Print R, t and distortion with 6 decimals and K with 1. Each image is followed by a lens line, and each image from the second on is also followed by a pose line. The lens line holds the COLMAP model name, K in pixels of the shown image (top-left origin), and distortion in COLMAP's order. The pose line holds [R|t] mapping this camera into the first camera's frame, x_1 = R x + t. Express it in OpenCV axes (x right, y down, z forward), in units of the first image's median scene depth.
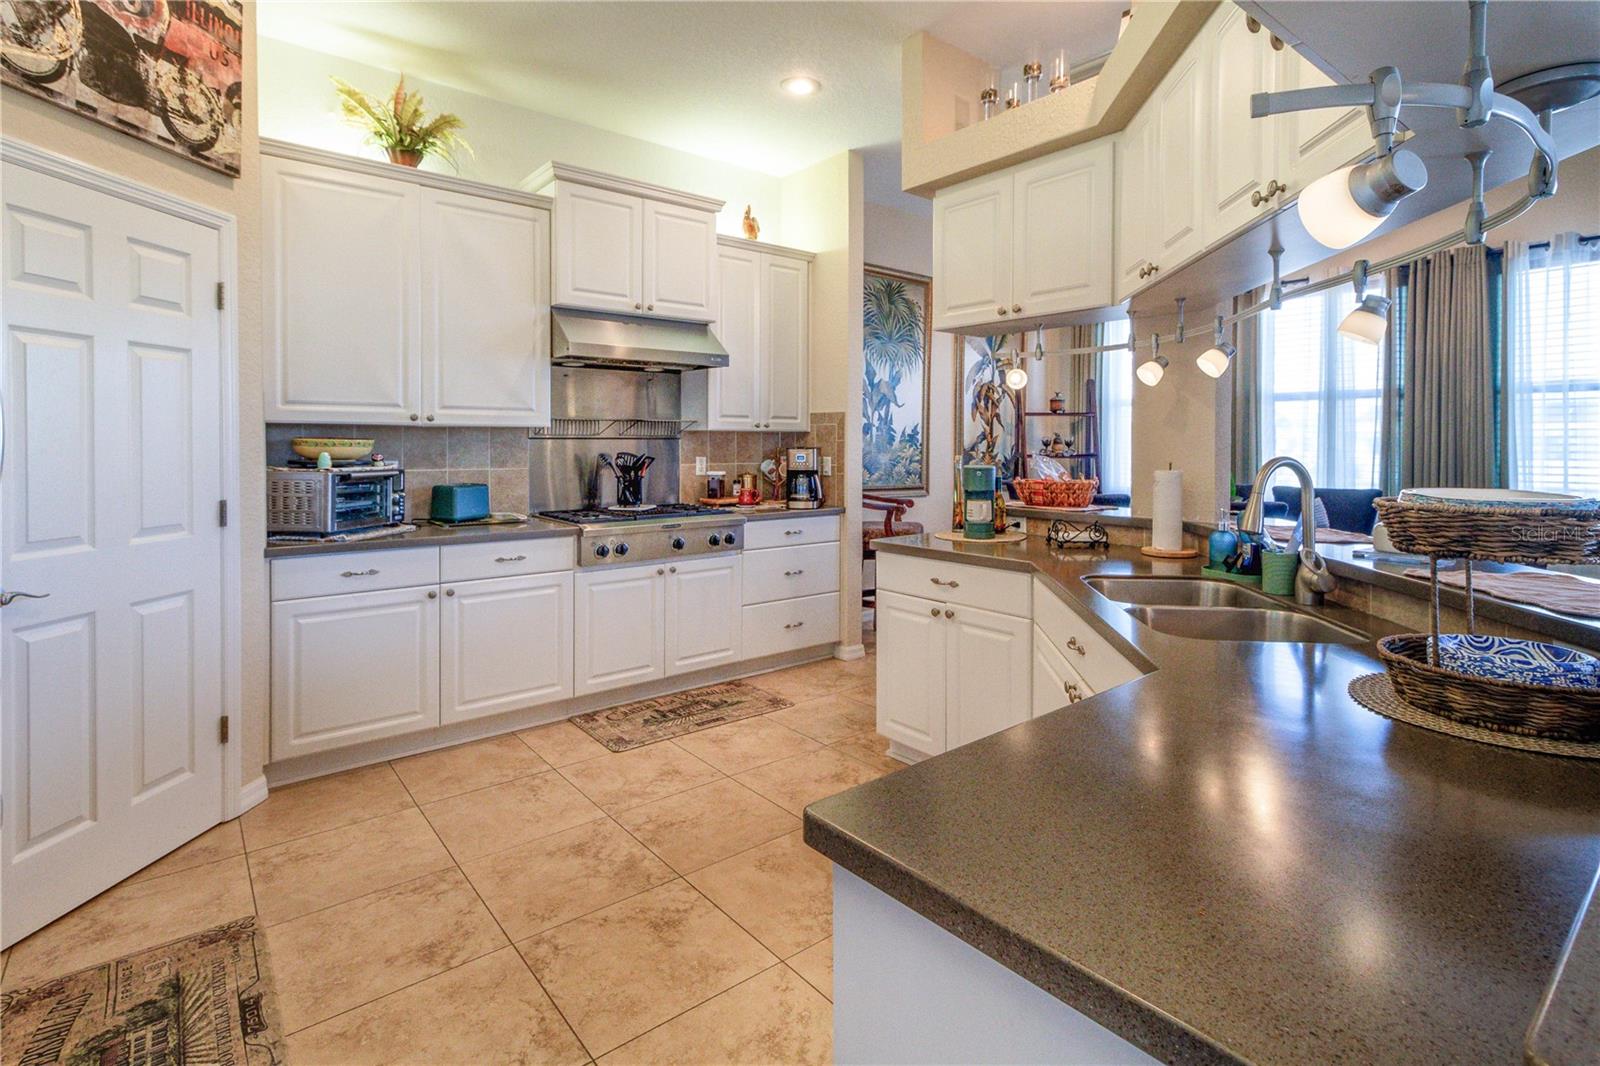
lens RADIAL K [[770.1, 0, 783.1], [0, 770.1, 454.0], [0, 0, 1]] dist [0.010552, -0.002047]
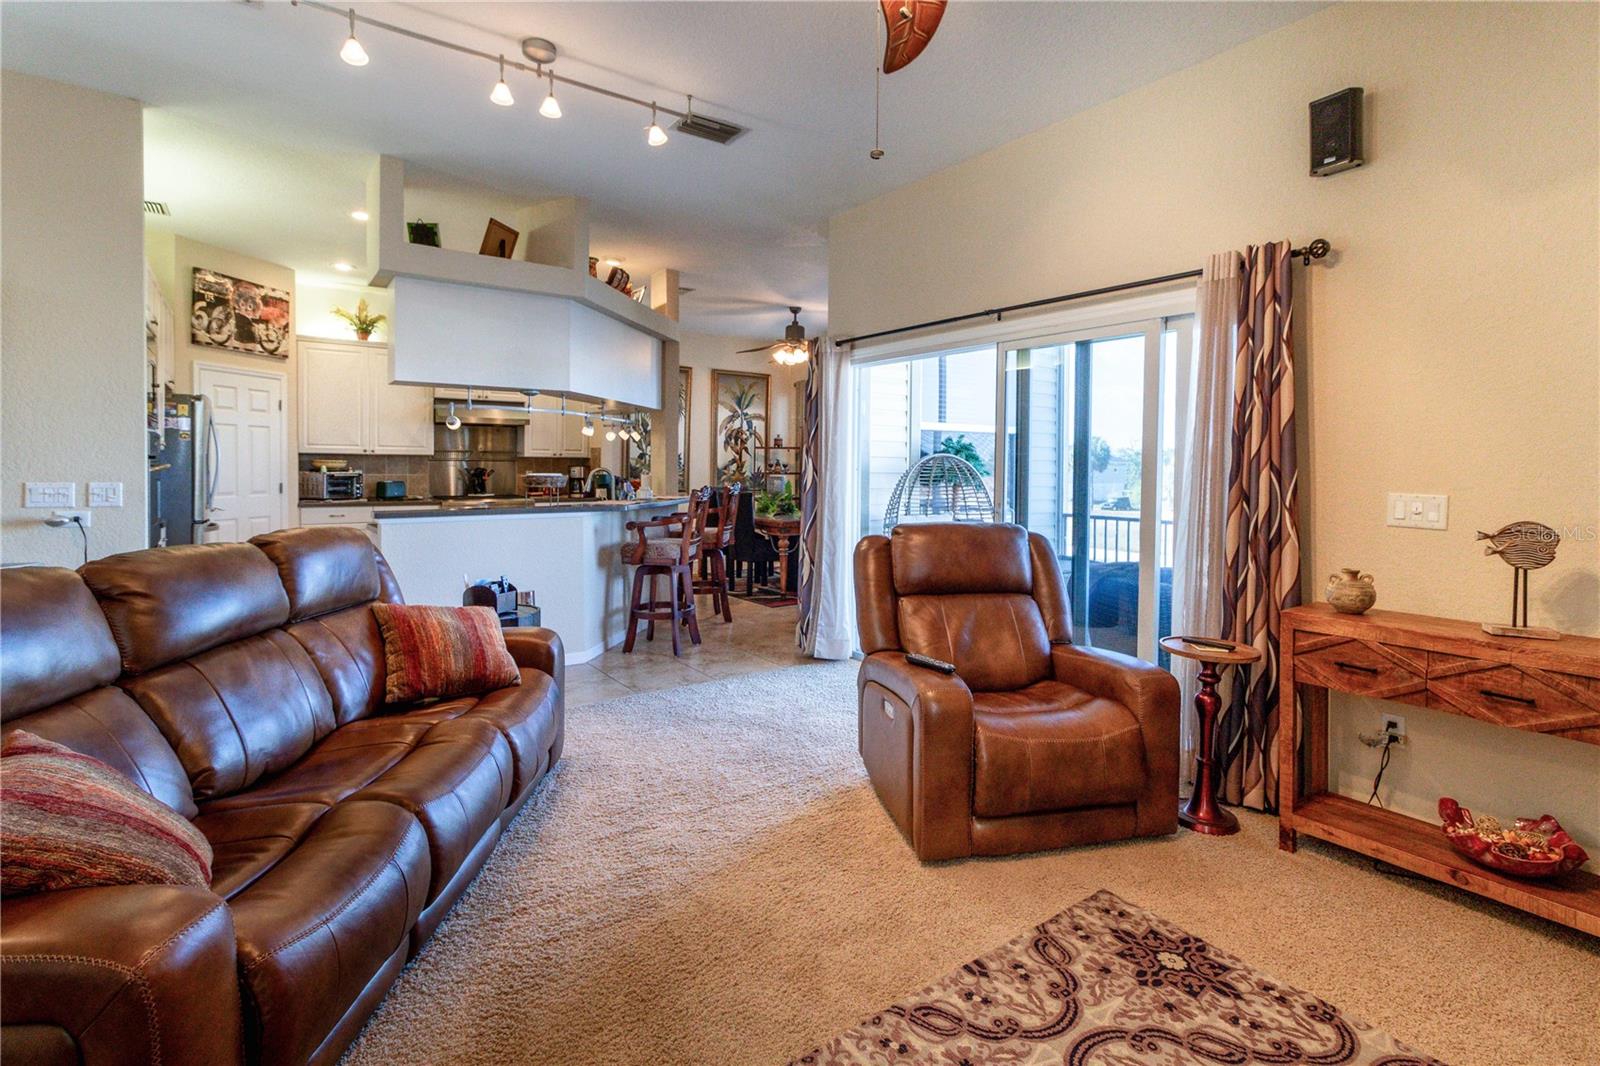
lens RADIAL K [[770.1, 0, 797.0], [0, 770.1, 483.2], [0, 0, 1]] dist [0.010552, -0.002047]
pose [[0.998406, 0.006853, -0.056030, 0.804912], [-0.006551, 0.999963, 0.005565, 0.023890], [0.056066, -0.005189, 0.998414, -1.046497]]
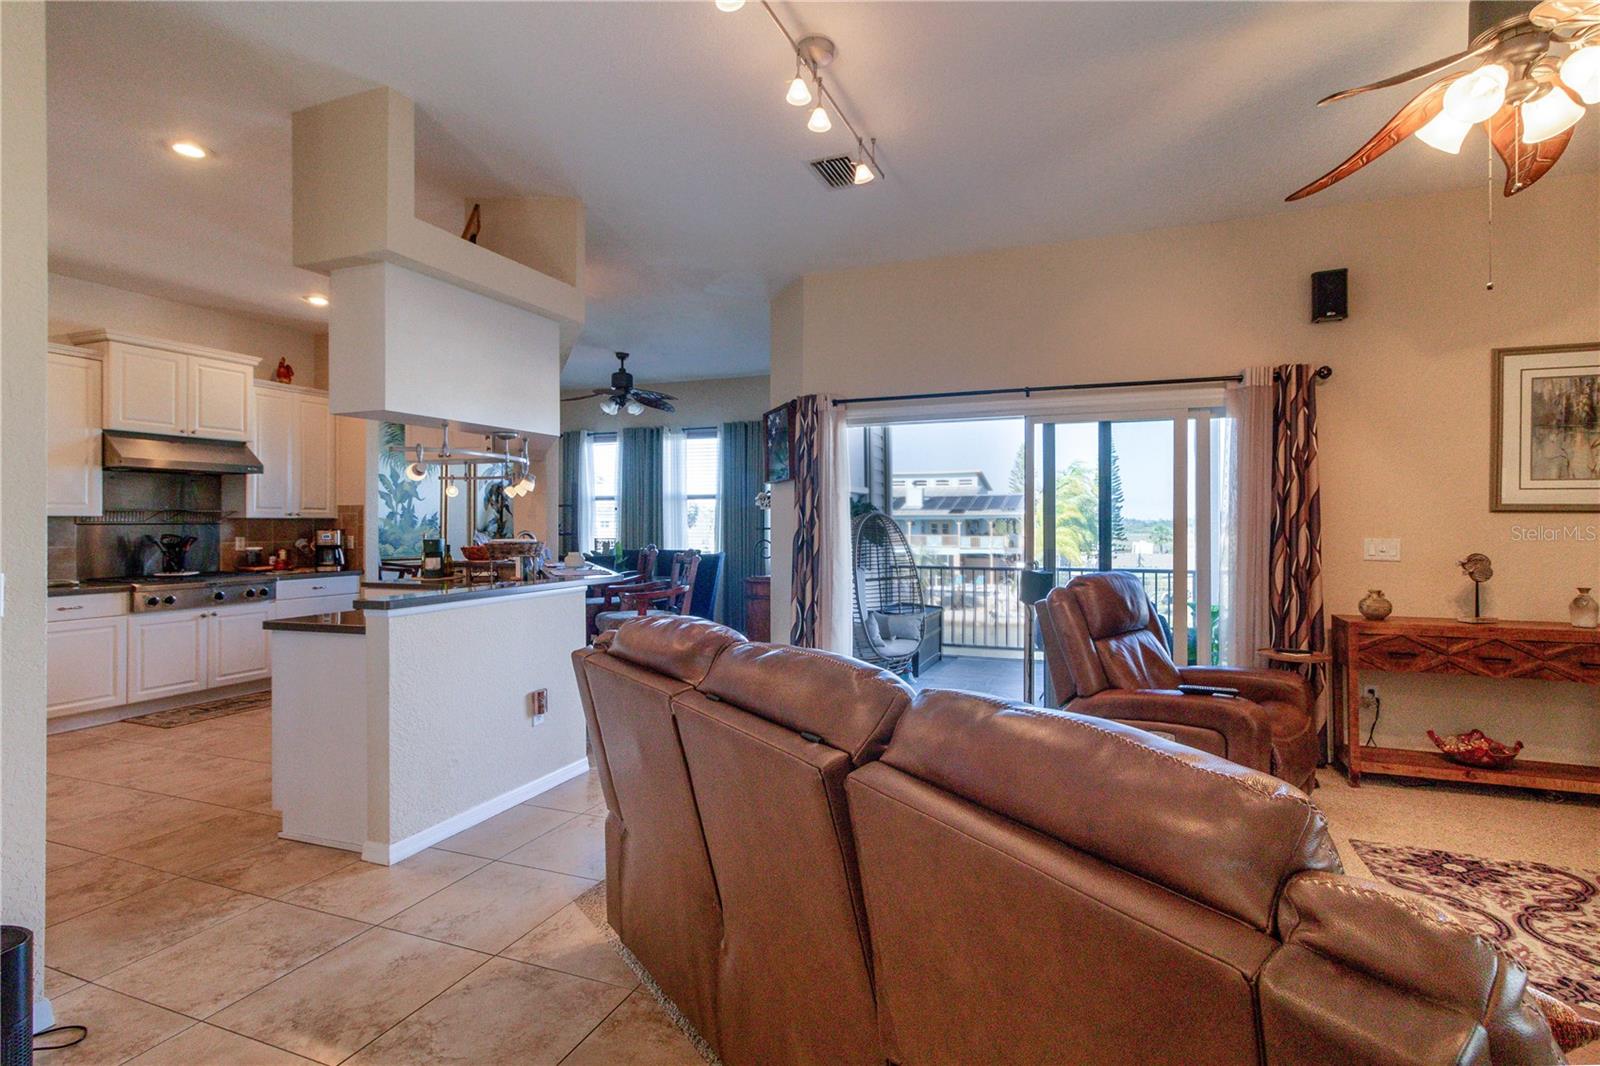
lens RADIAL K [[770.1, 0, 826.5], [0, 770.1, 518.7], [0, 0, 1]] dist [0.010552, -0.002047]
pose [[0.861259, -0.002509, 0.508160, 0.109851], [0.014473, 0.999703, -0.019592, 0.015689], [-0.507960, 0.024229, 0.861040, -0.853159]]
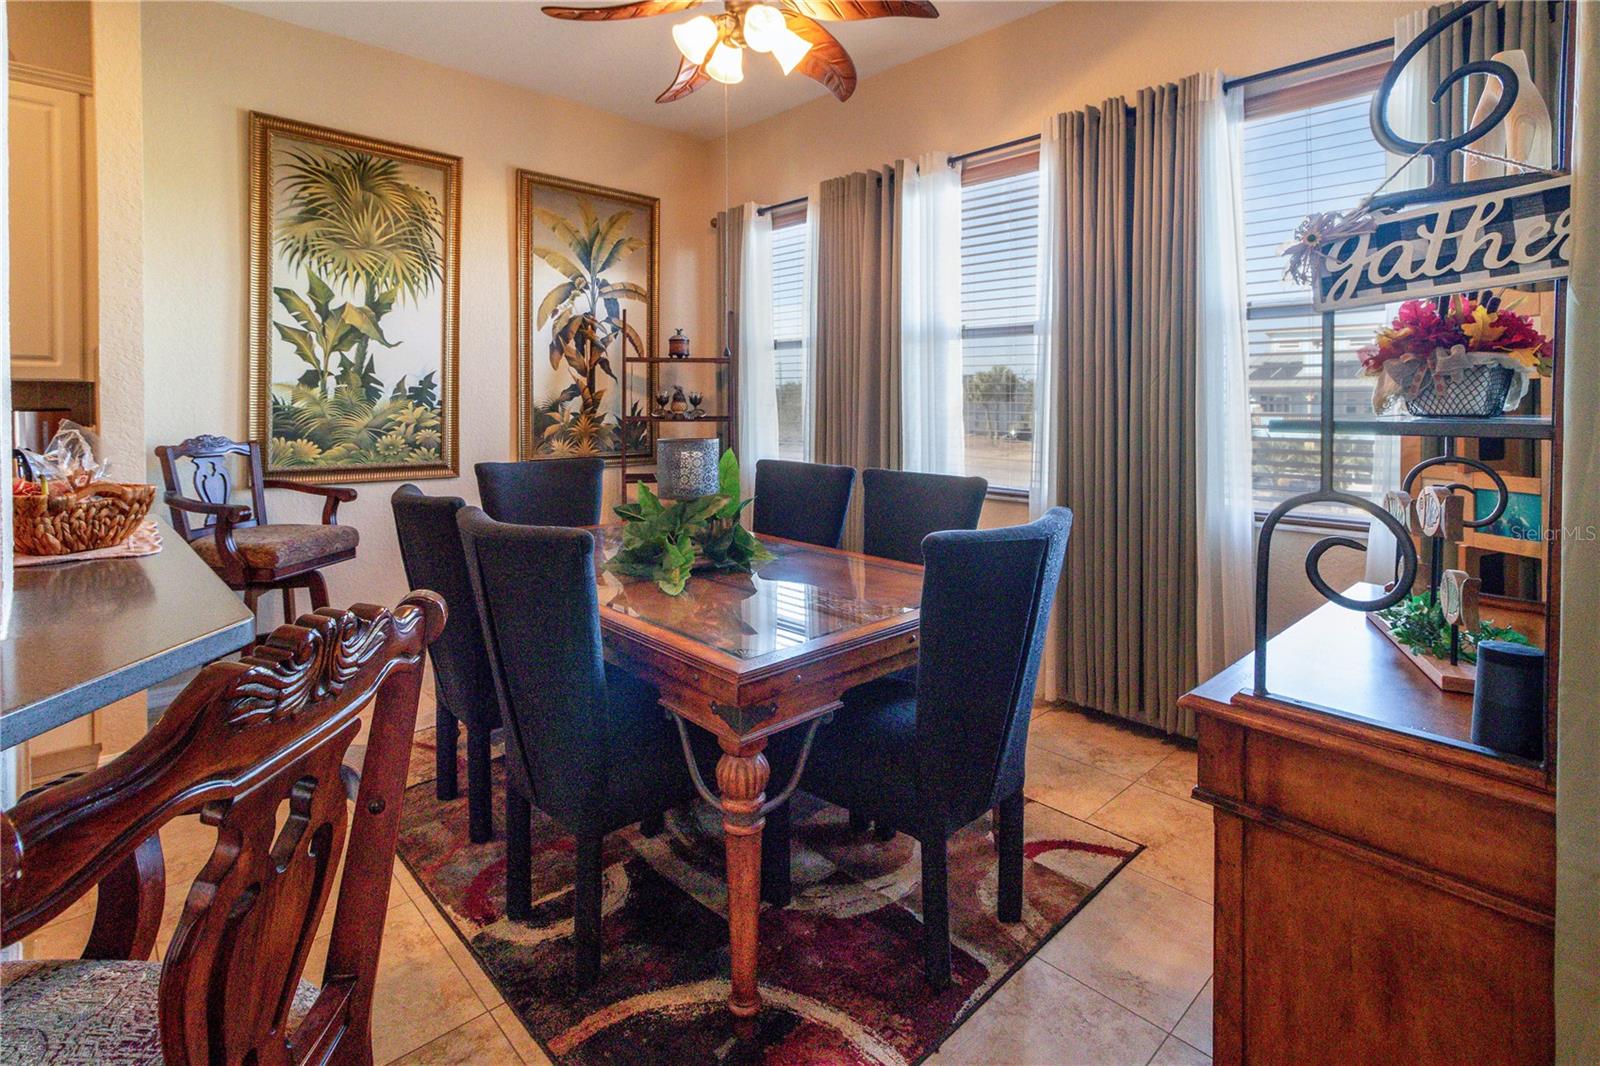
lens RADIAL K [[770.1, 0, 767.4], [0, 770.1, 412.0], [0, 0, 1]] dist [0.010552, -0.002047]
pose [[0.998339, -0.003749, 0.057492, 0.653977], [0.003742, 0.999993, 0.000232, -0.004794], [-0.057492, -0.000017, 0.998346, 0.469260]]
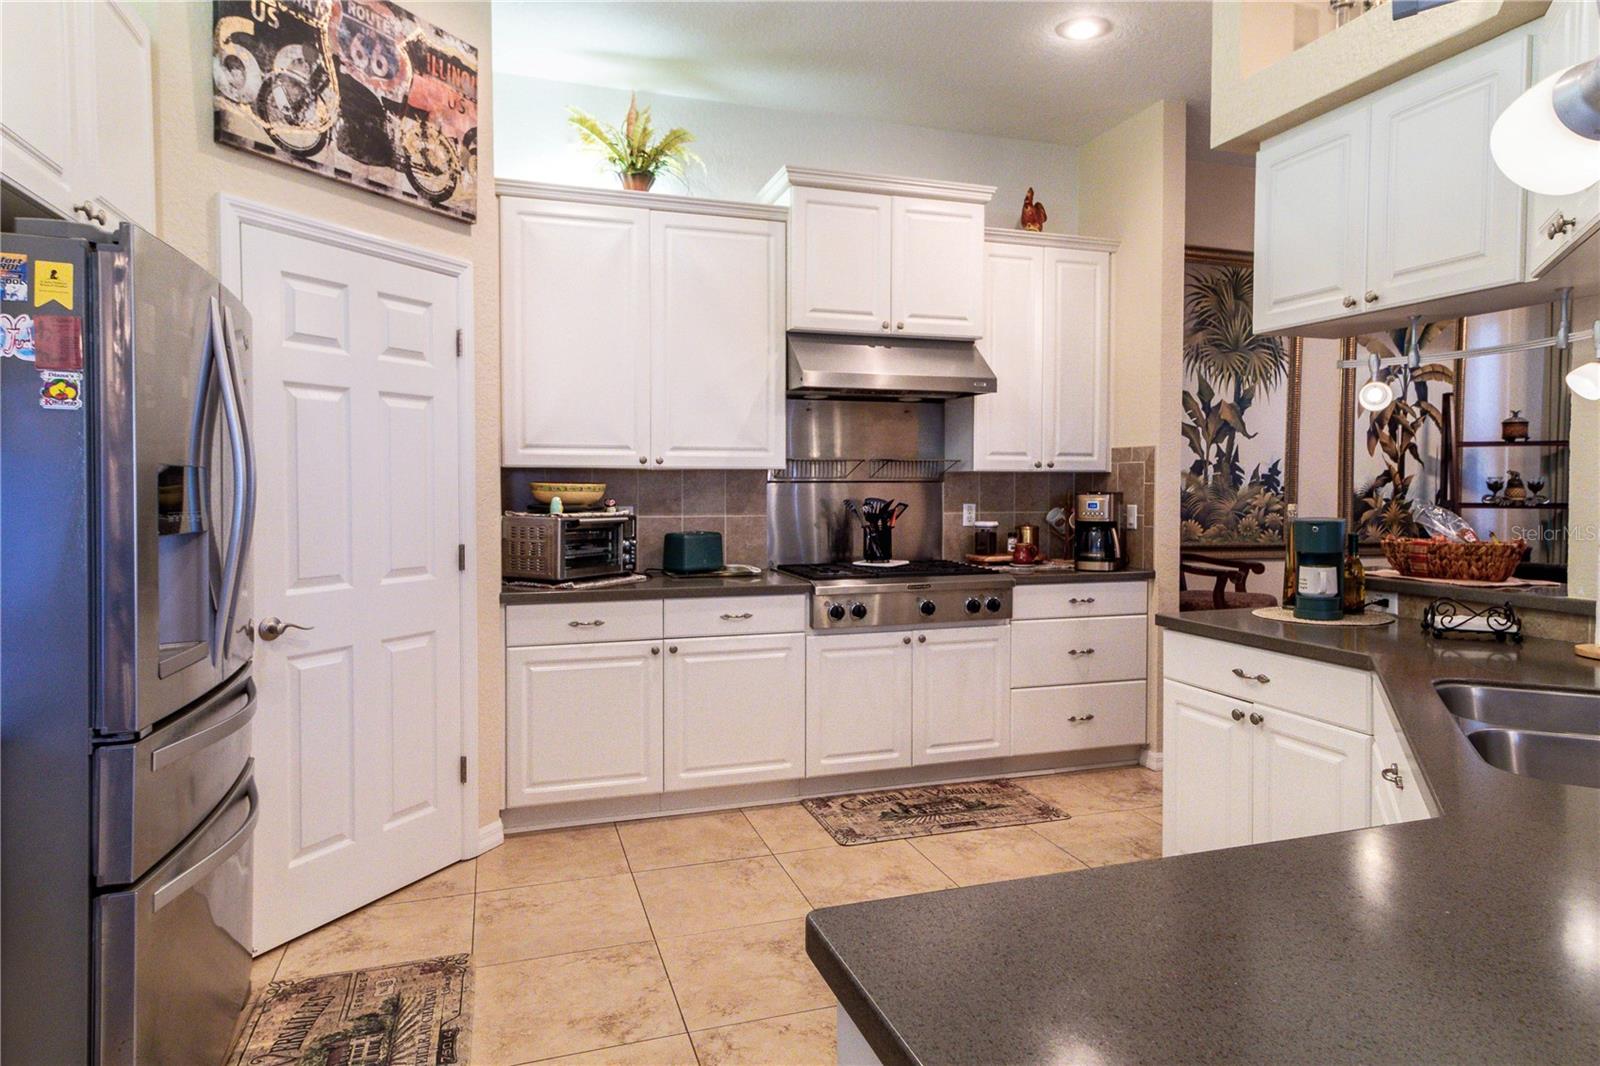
lens RADIAL K [[928.4, 0, 782.2], [0, 928.4, 512.9], [0, 0, 1]] dist [0.009623, -0.000967]
pose [[0.935972, 0.008697, -0.351966, 0.068494], [-0.003512, 0.999876, 0.015369, -0.001273], [0.352056, -0.013149, 0.935886, 0.005399]]
